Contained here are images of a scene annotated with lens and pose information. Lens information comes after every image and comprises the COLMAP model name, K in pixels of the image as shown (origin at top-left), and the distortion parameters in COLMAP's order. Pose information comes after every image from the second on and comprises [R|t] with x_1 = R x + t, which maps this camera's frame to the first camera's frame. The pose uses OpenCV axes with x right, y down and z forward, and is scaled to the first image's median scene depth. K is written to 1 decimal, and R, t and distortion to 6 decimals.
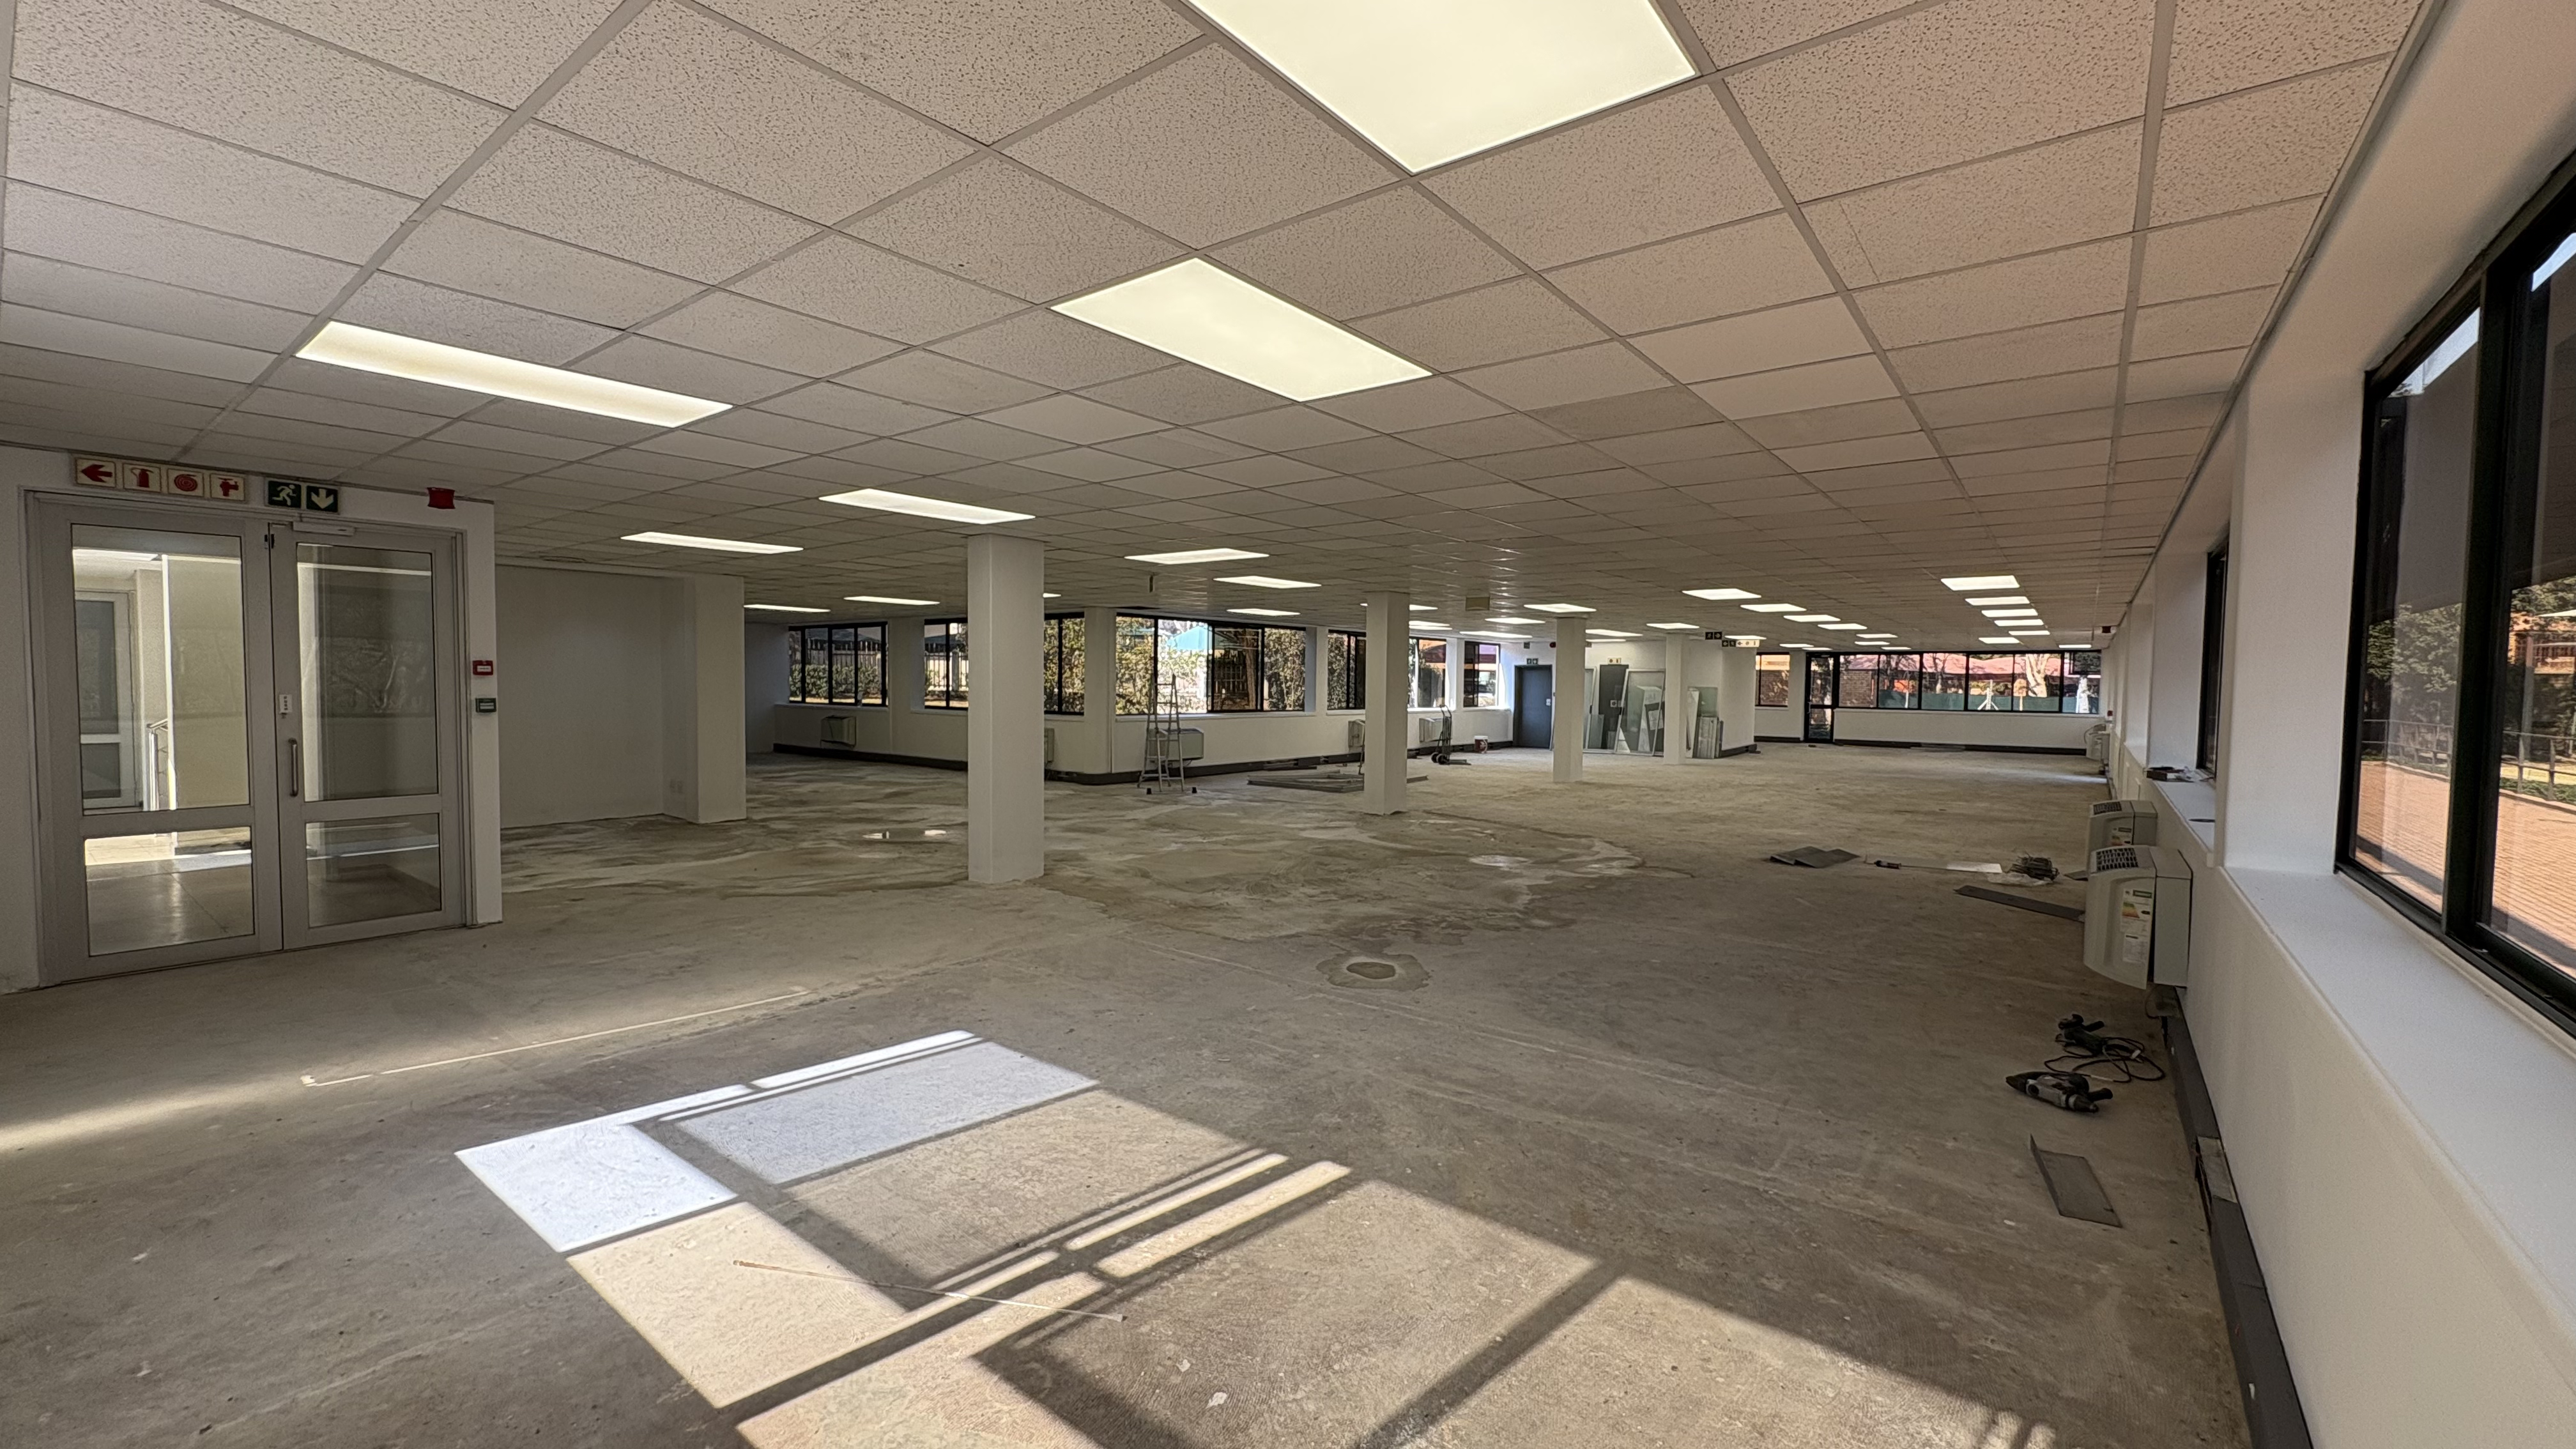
lens RADIAL K [[1024.2, 0, 1282.8], [0, 1024.2, 720.2], [0, 0, 1]] dist [-0.002128, 0.001164]
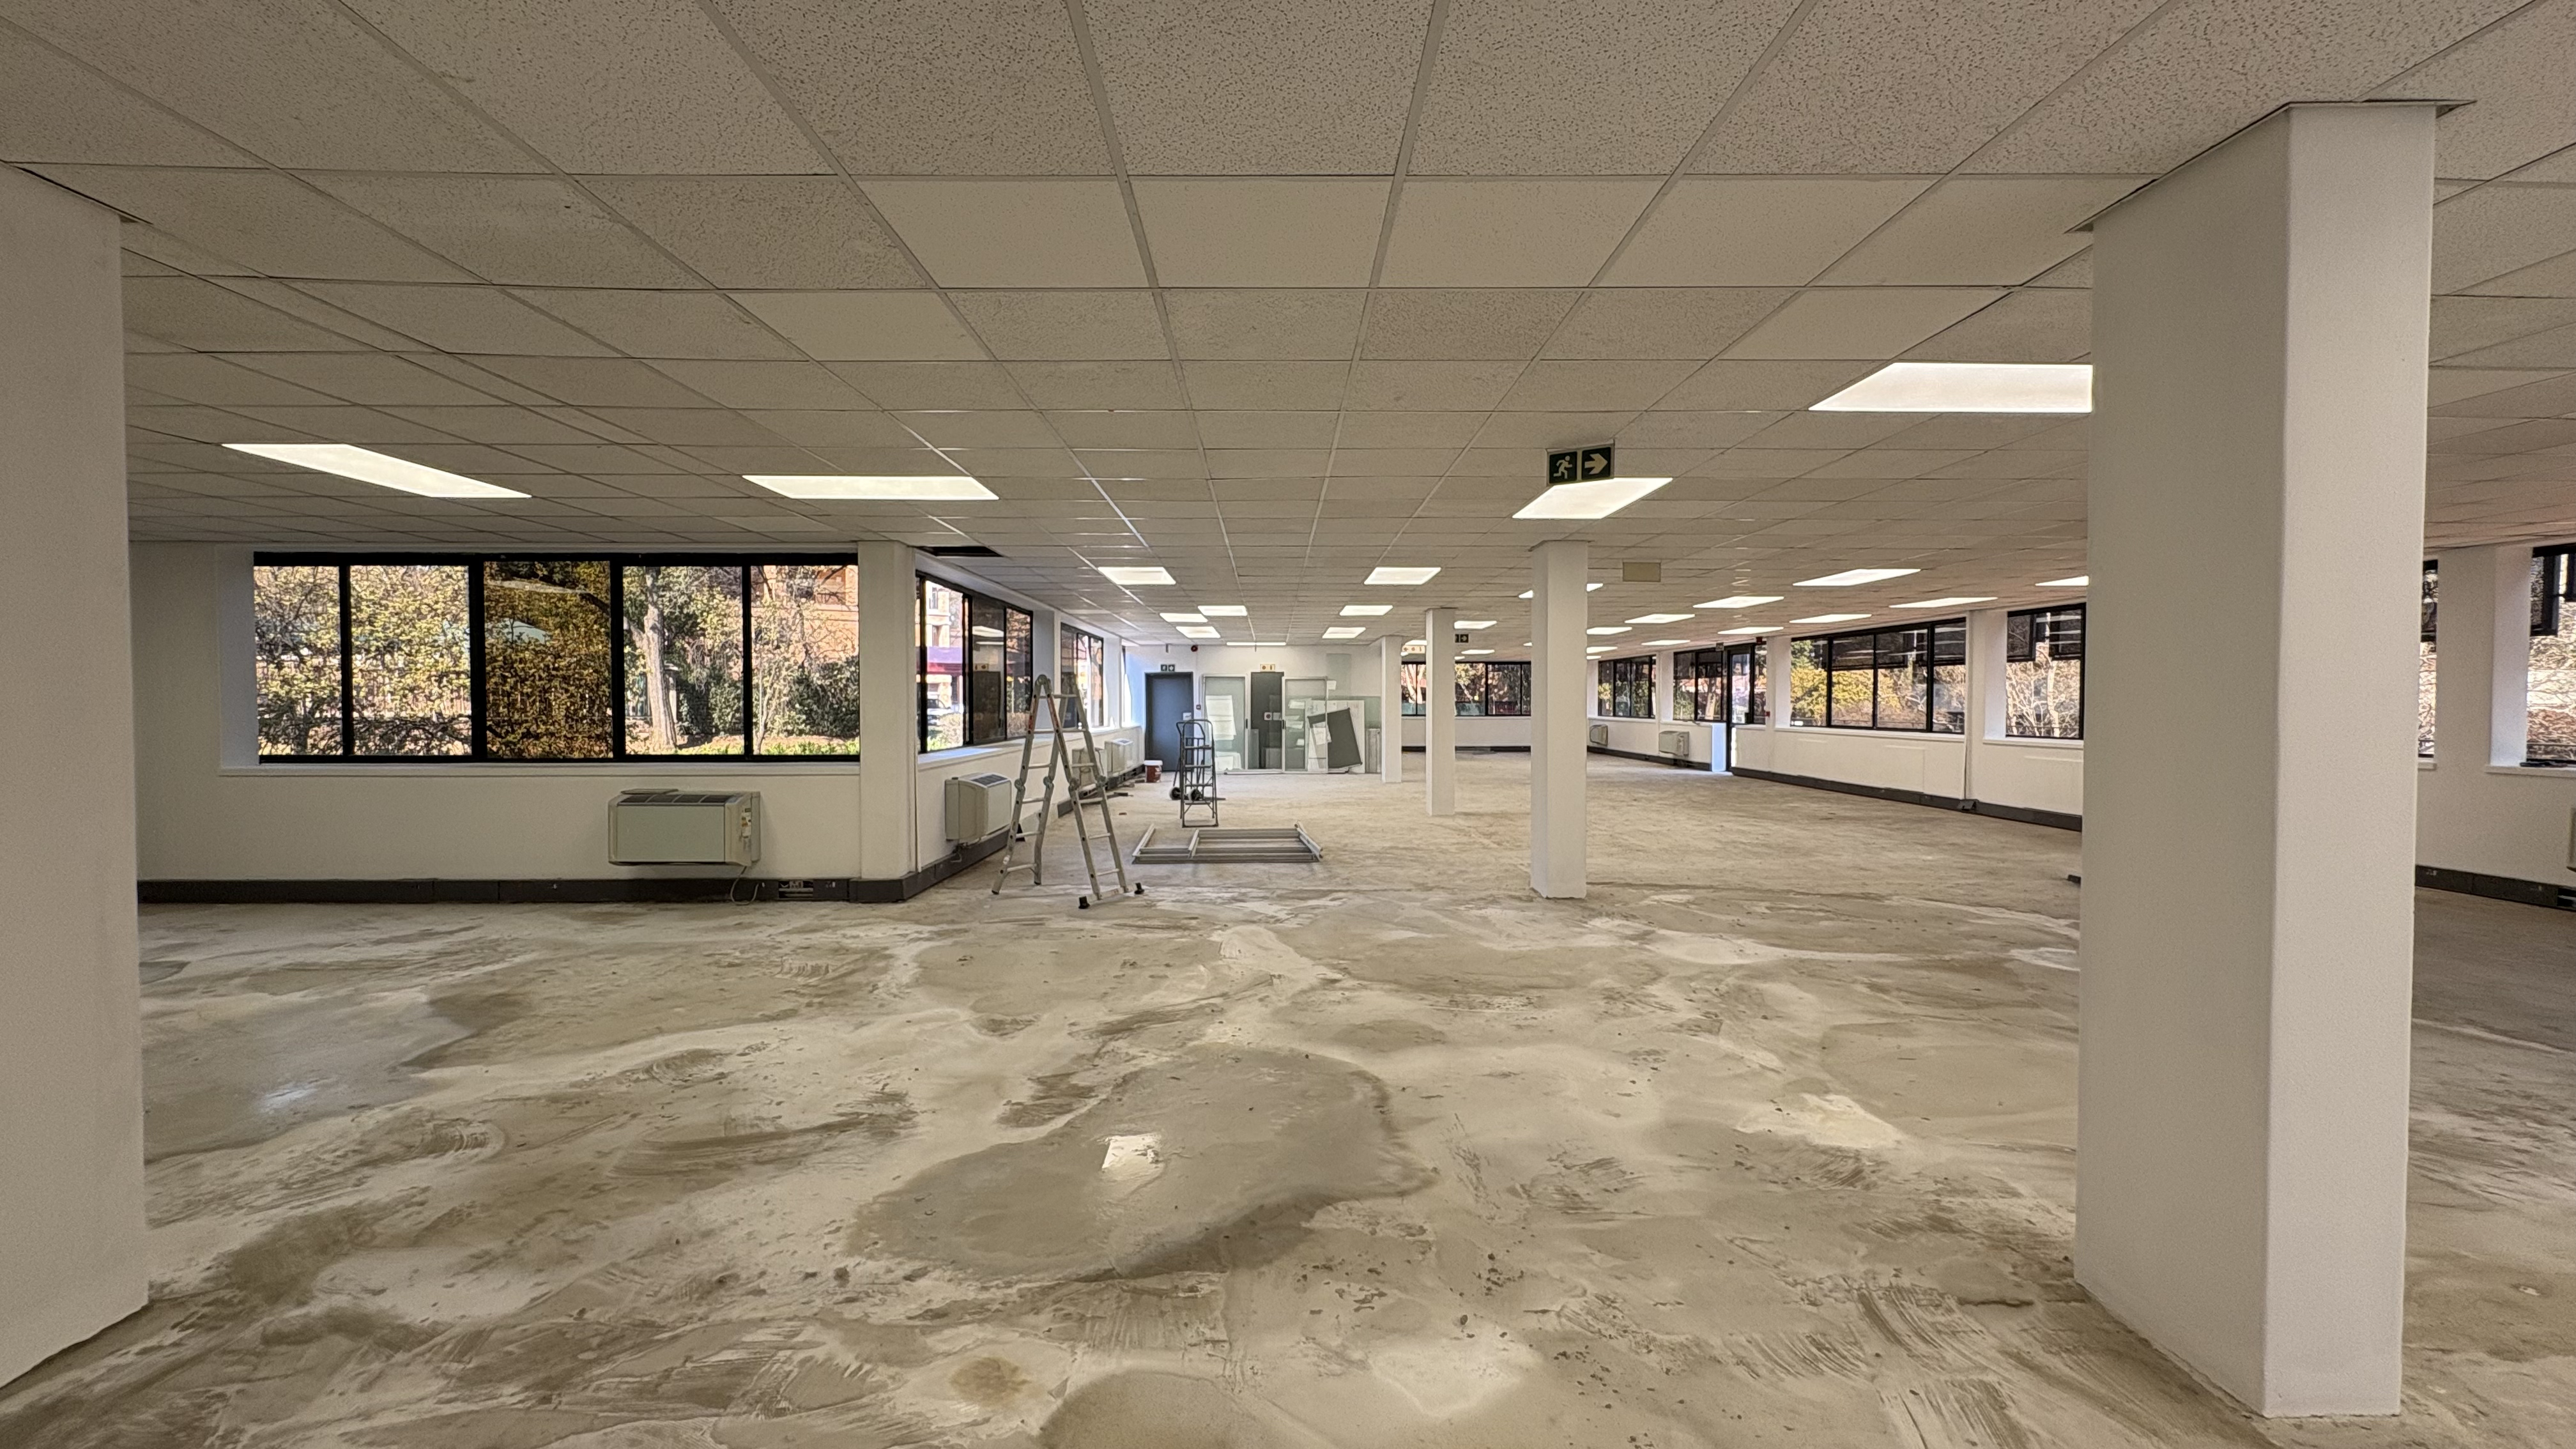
lens RADIAL K [[1024.2, 0, 1285.2], [0, 1024.2, 723.7], [0, 0, 1]] dist [-0.002128, 0.001164]
pose [[0.779020, -0.027310, 0.626404, -0.984065], [0.034274, 0.999412, 0.000948, -0.047096], [-0.626061, 0.020731, 0.779498, 1.404745]]
